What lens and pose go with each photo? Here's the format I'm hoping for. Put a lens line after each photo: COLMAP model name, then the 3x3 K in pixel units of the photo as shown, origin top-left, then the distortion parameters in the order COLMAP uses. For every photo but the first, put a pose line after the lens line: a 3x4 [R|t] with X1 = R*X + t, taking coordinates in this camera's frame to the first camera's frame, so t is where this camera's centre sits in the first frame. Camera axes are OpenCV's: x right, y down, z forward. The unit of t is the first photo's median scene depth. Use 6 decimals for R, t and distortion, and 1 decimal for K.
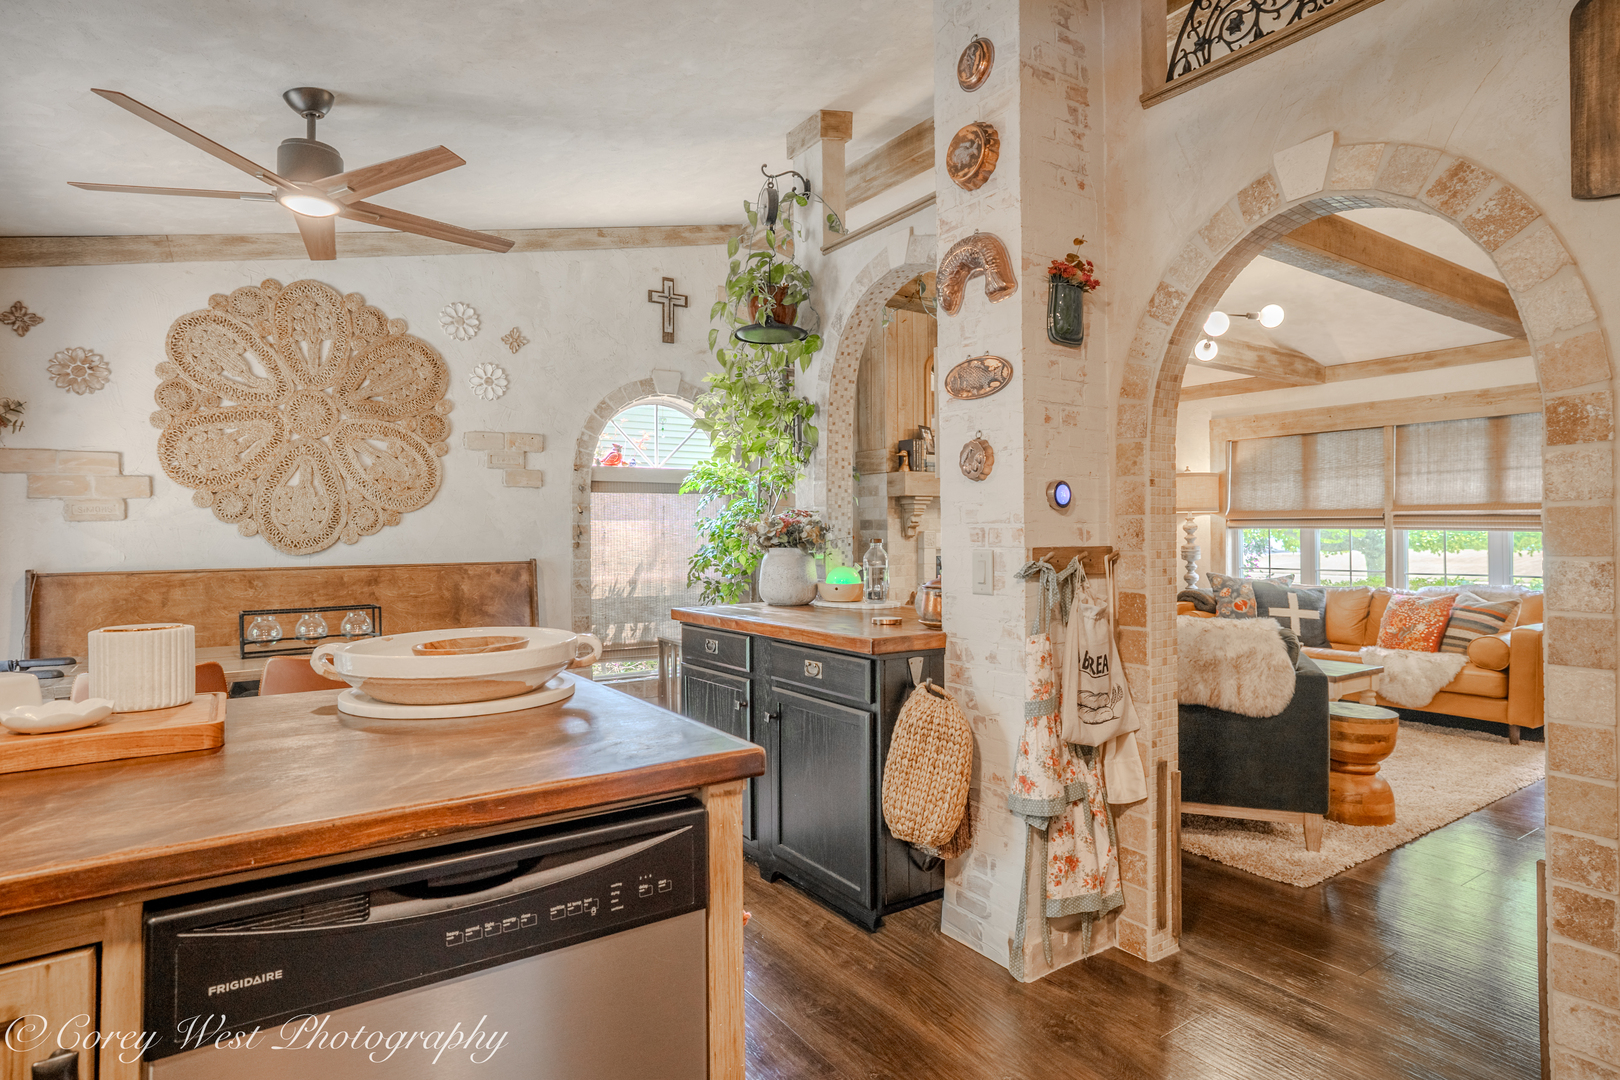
lens RADIAL K [[866.0, 0, 821.6], [0, 866.0, 533.2], [0, 0, 1]] dist [-0.031314, 0.024507]
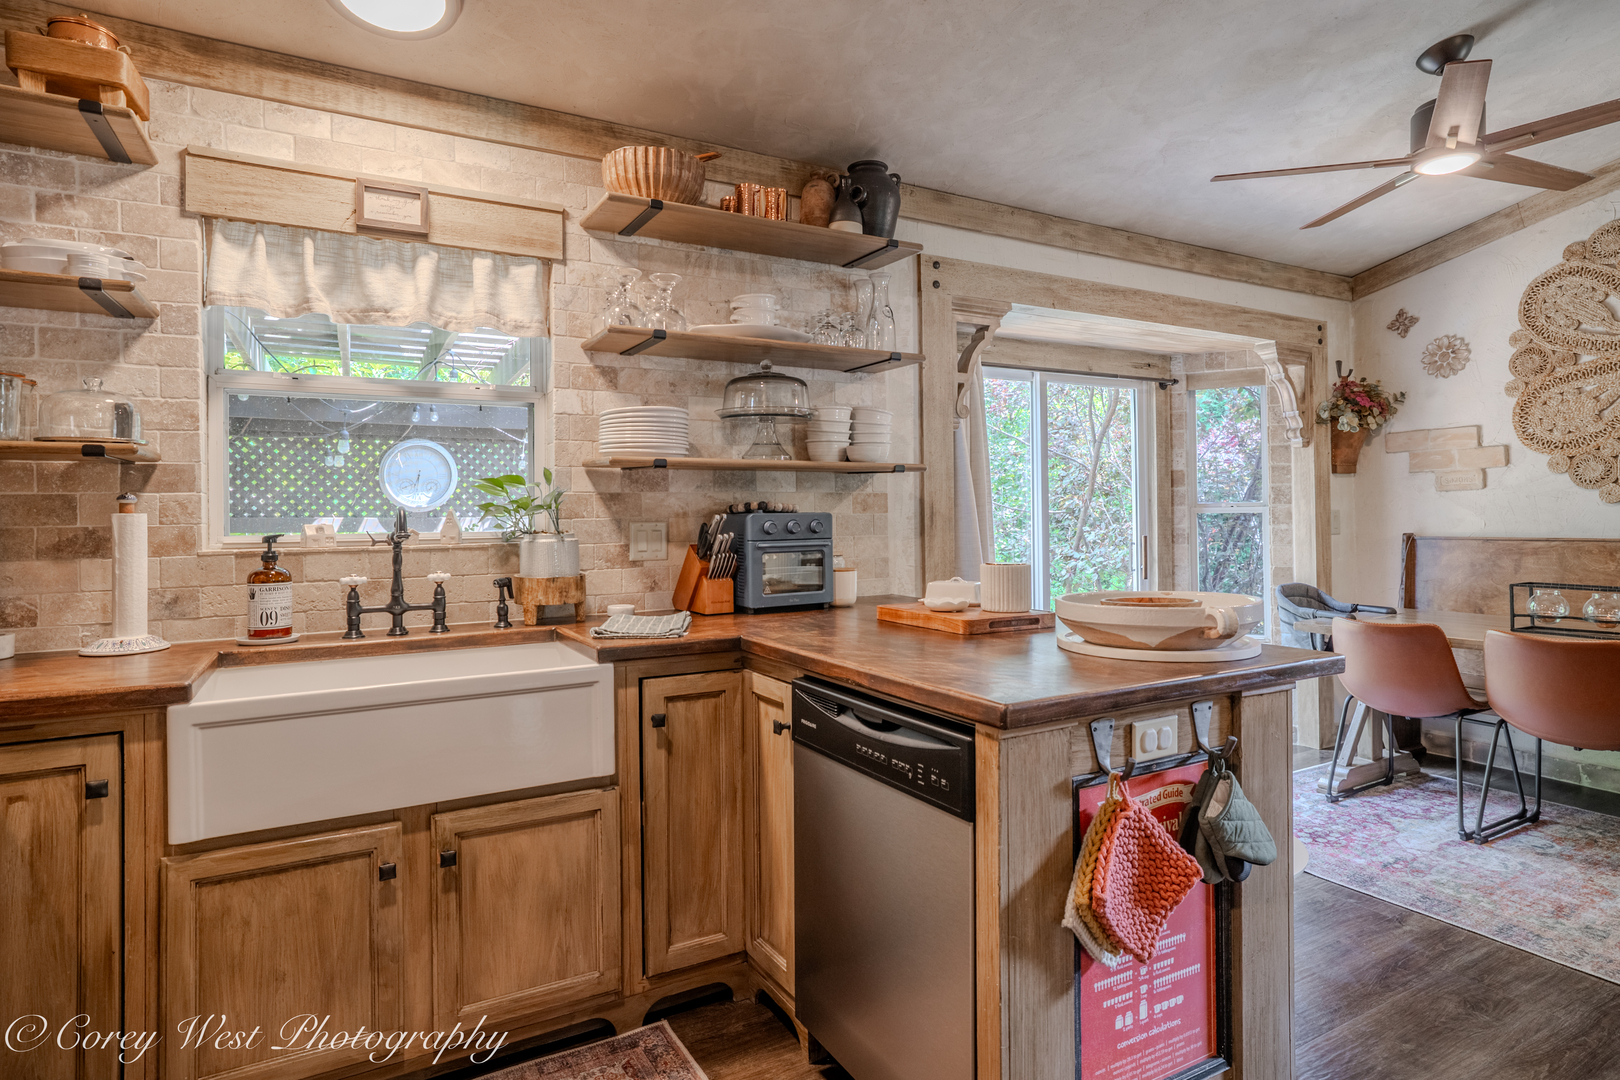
lens RADIAL K [[866.0, 0, 807.3], [0, 866.0, 507.8], [0, 0, 1]] dist [-0.031314, 0.024507]
pose [[-0.088743, -0.001860, -0.996053, 0.279043], [0.012928, 0.999912, -0.003019, 0.000487], [0.995971, -0.013145, -0.088712, 0.231492]]
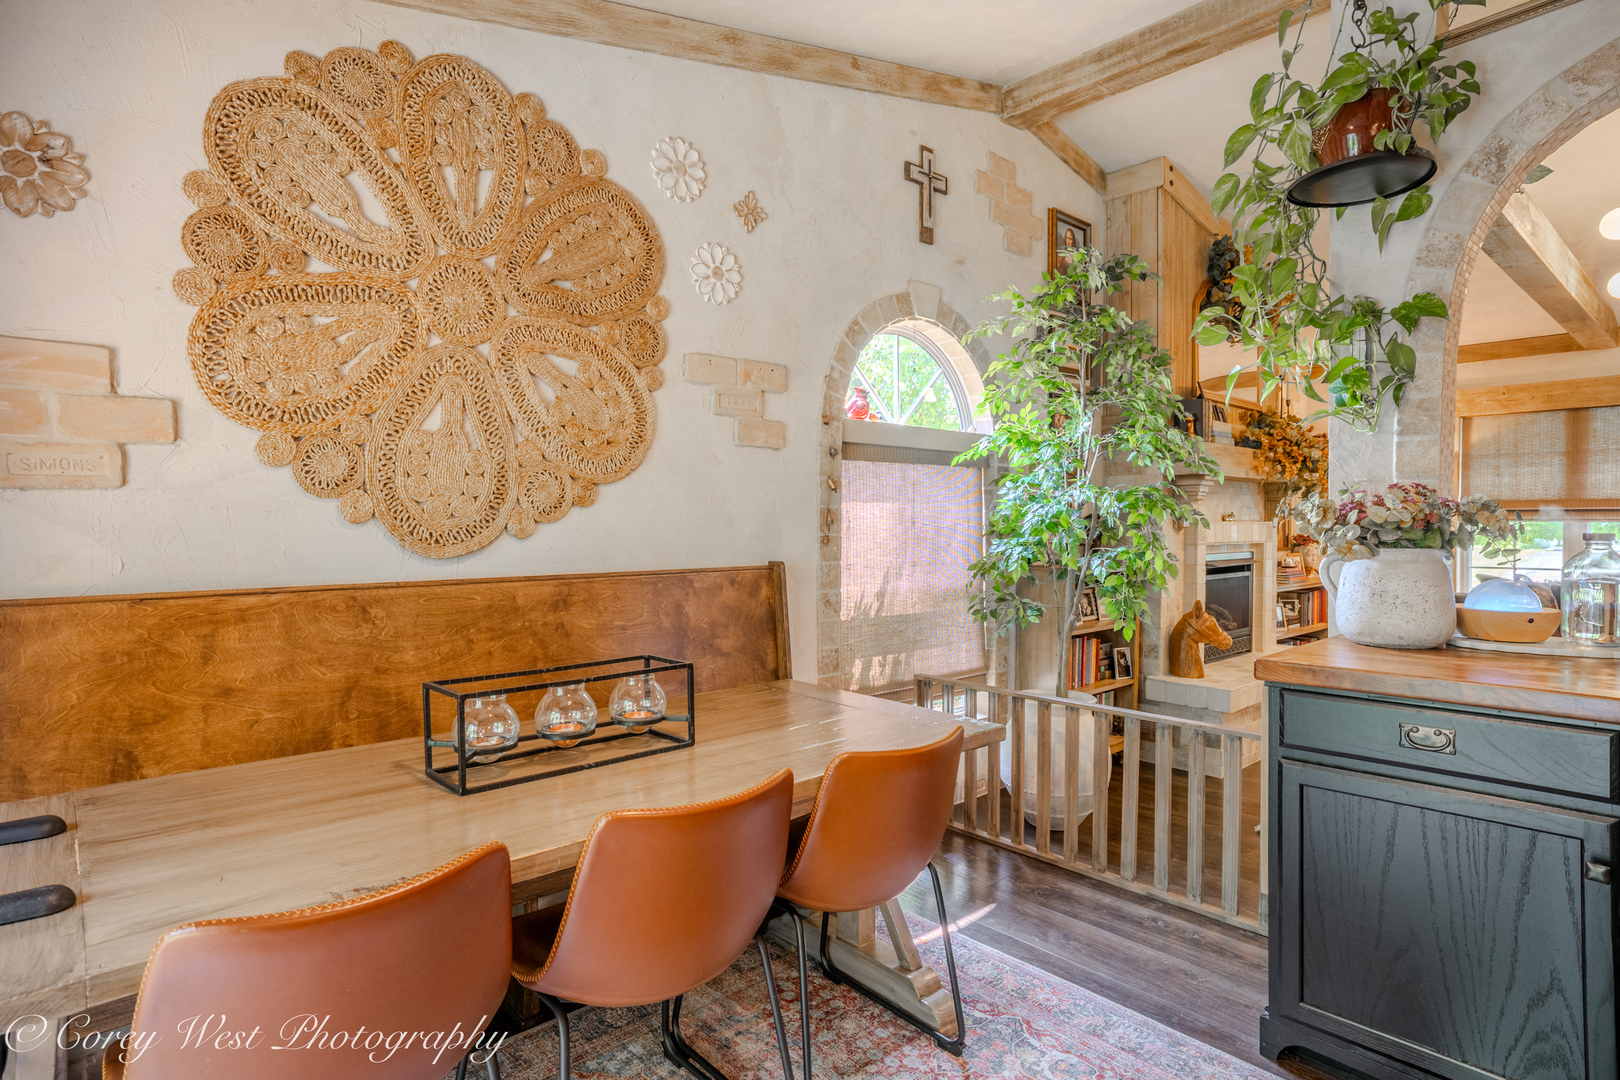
lens RADIAL K [[866.0, 0, 829.6], [0, 866.0, 535.2], [0, 0, 1]] dist [-0.031314, 0.024507]
pose [[0.991506, 0.003457, 0.130014, -0.424269], [-0.005003, 0.999921, 0.011564, 0.003342], [-0.129963, -0.012116, 0.991445, 0.414180]]
